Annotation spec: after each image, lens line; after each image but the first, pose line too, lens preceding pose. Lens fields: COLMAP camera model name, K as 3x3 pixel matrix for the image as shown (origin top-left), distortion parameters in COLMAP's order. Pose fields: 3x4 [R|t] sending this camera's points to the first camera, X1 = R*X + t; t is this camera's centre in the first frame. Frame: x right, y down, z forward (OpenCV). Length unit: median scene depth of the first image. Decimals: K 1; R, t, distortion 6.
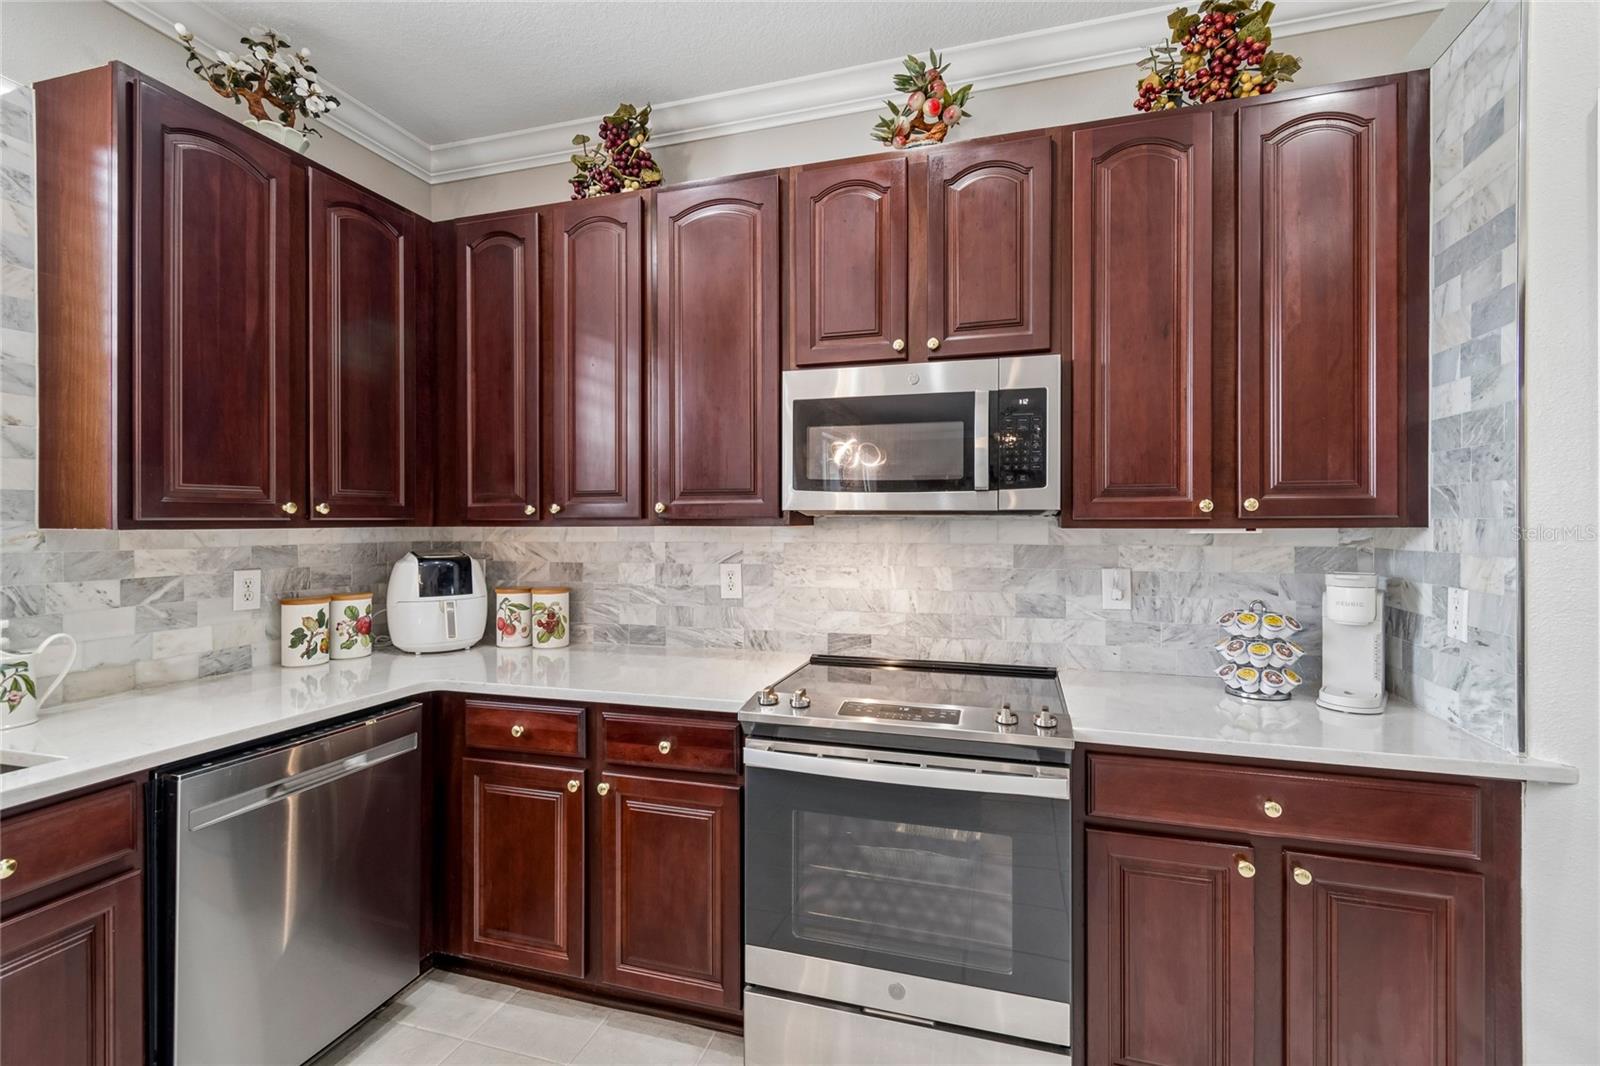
lens RADIAL K [[712.6, 0, 804.2], [0, 712.6, 524.3], [0, 0, 1]] dist [0.003166, -0.001302]
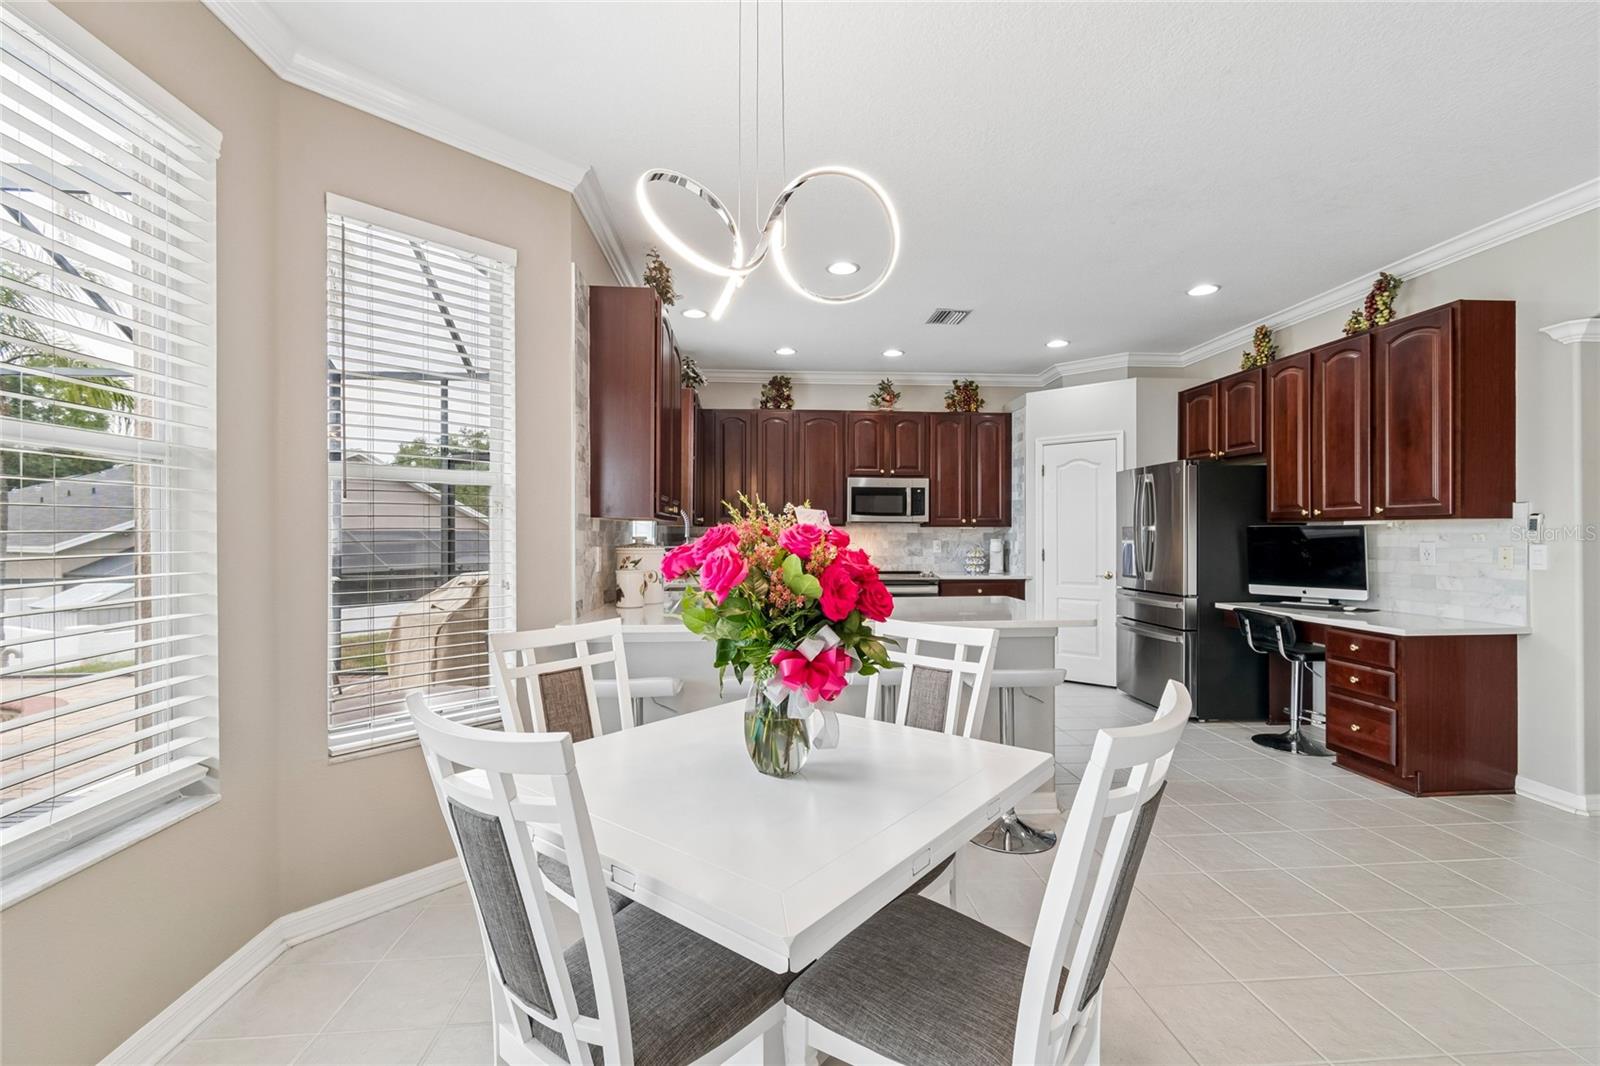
lens RADIAL K [[712.6, 0, 805.8], [0, 712.6, 530.0], [0, 0, 1]] dist [0.003166, -0.001302]
pose [[0.932449, 0.001781, 0.361297, -1.347869], [0.000834, 0.999975, -0.007082, 0.041058], [-0.361301, 0.006905, 0.932424, -1.889012]]
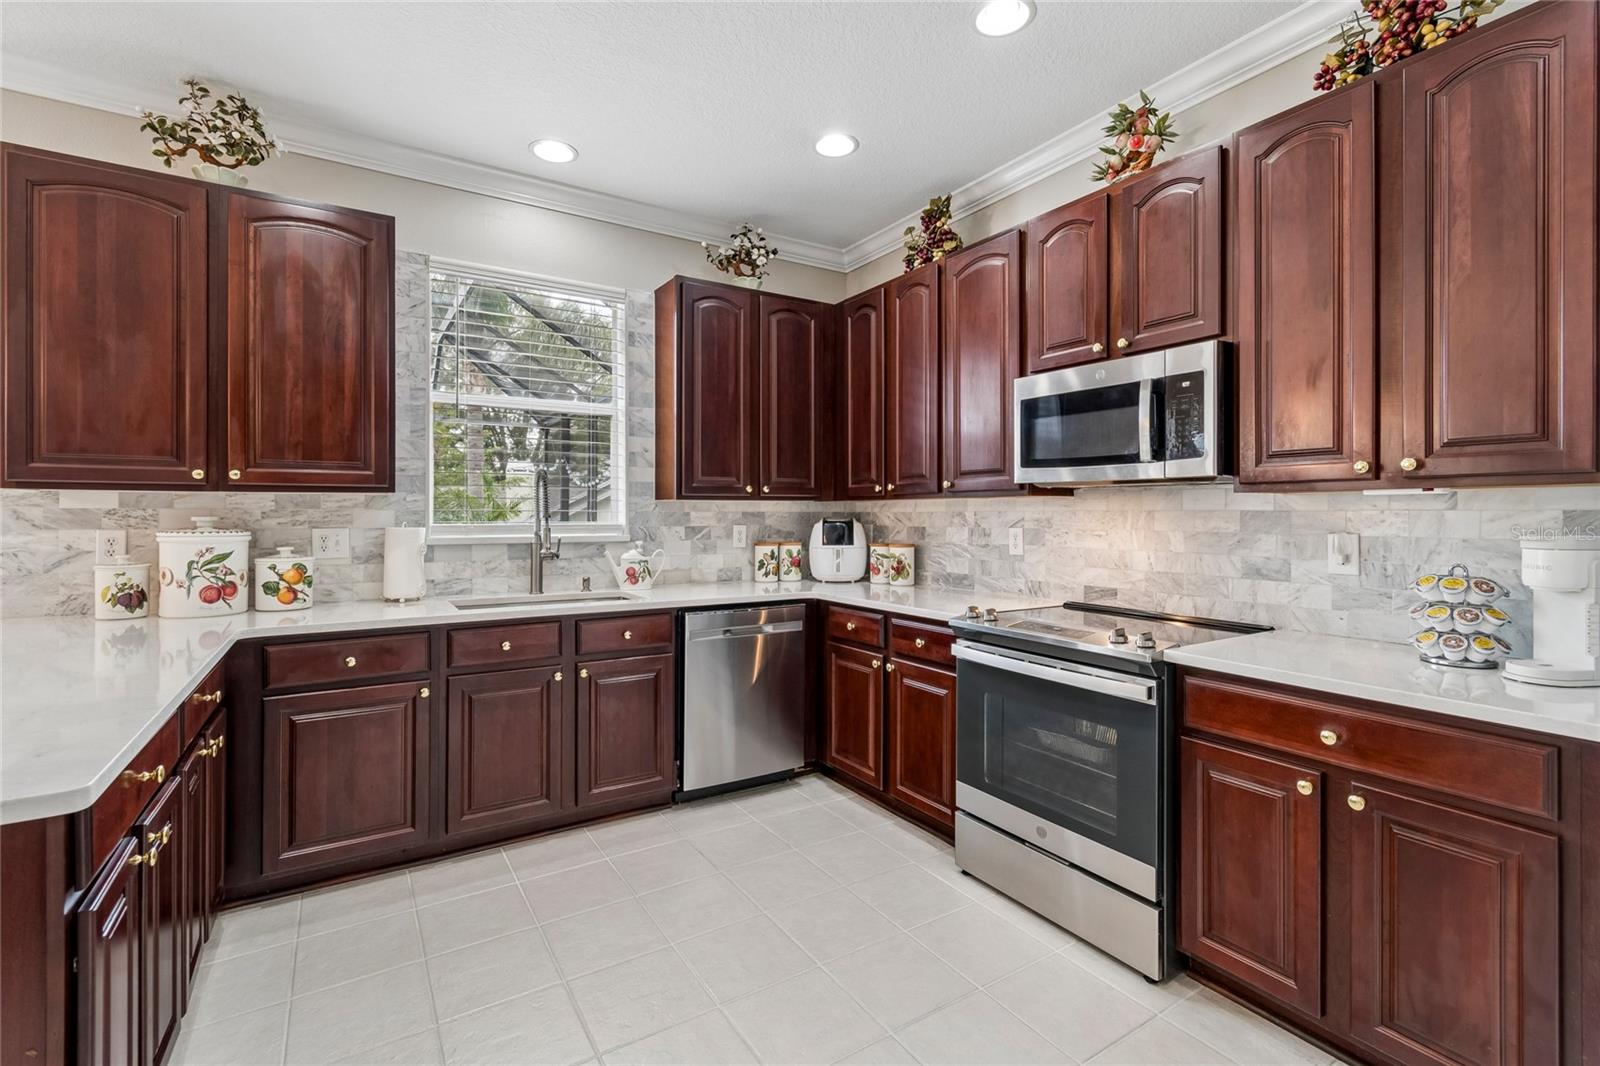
lens RADIAL K [[712.6, 0, 801.2], [0, 712.6, 514.0], [0, 0, 1]] dist [0.003166, -0.001302]
pose [[0.756992, 0.002616, -0.653419, 0.538591], [-0.003230, 0.999995, 0.000260, 0.038229], [0.653416, 0.001914, 0.756997, -0.267780]]
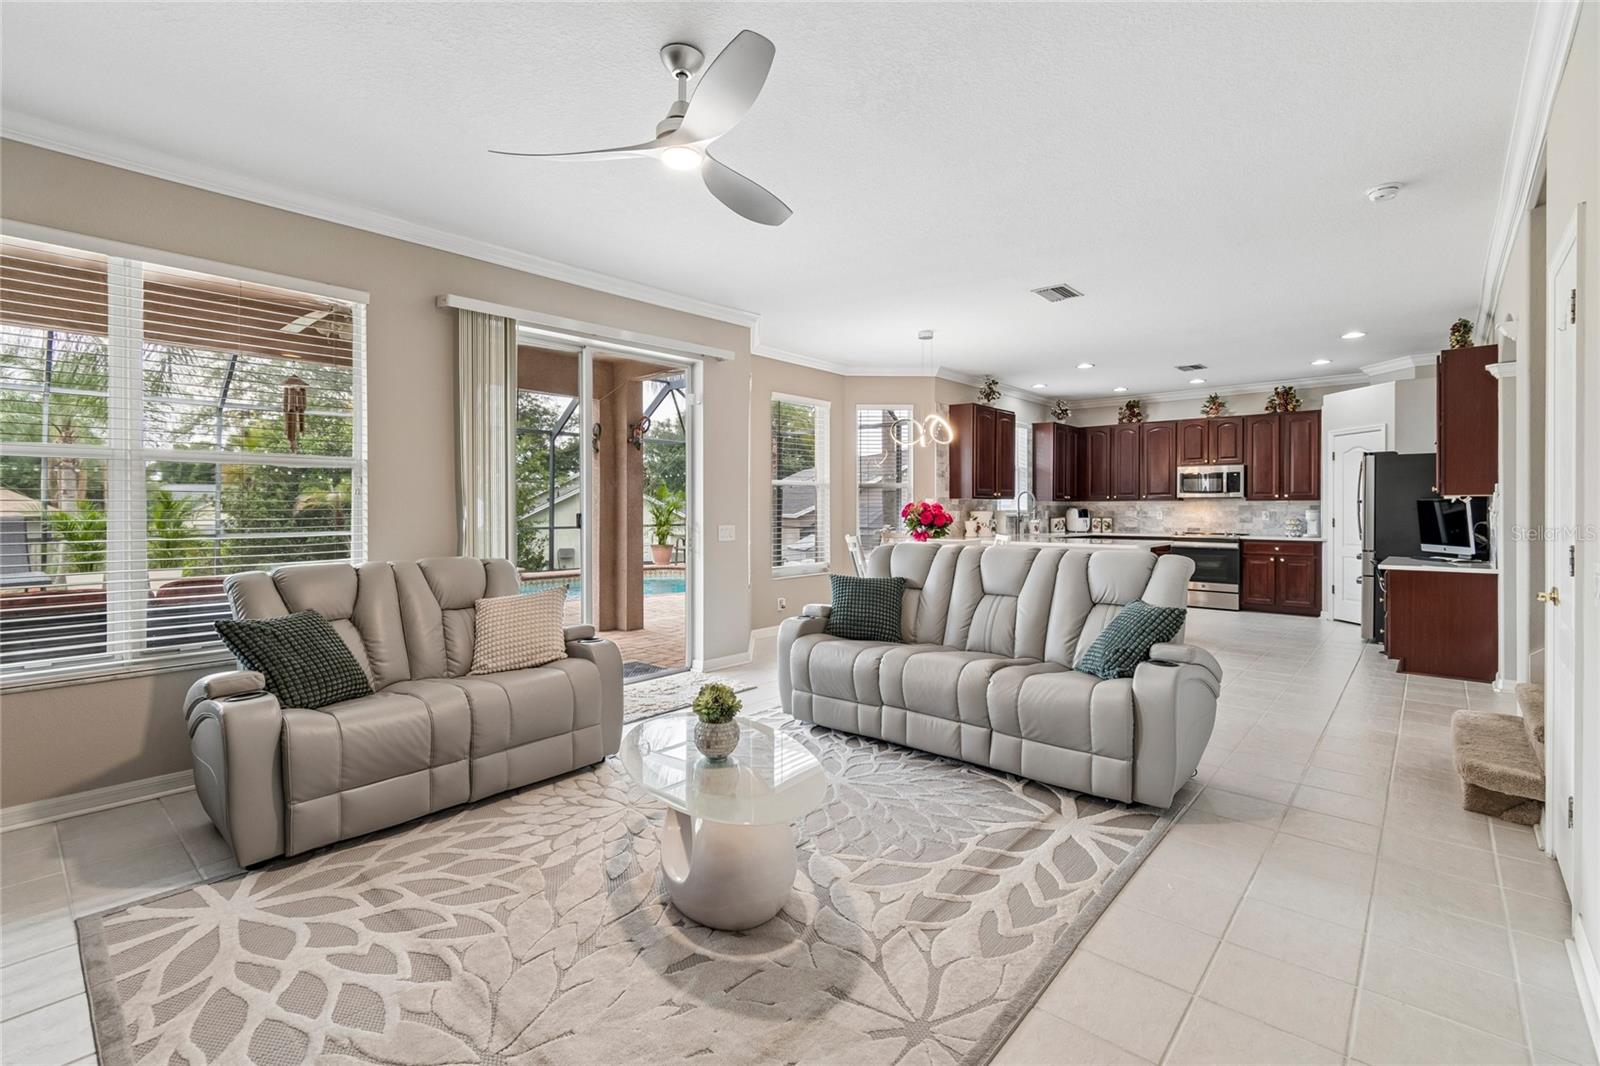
lens RADIAL K [[712.6, 0, 798.1], [0, 712.6, 511.6], [0, 0, 1]] dist [0.003166, -0.001302]
pose [[0.905218, 0.003852, -0.424931, -0.288242], [-0.002244, 0.999988, 0.004285, 0.058267], [0.424942, -0.002925, 0.905216, -4.186900]]
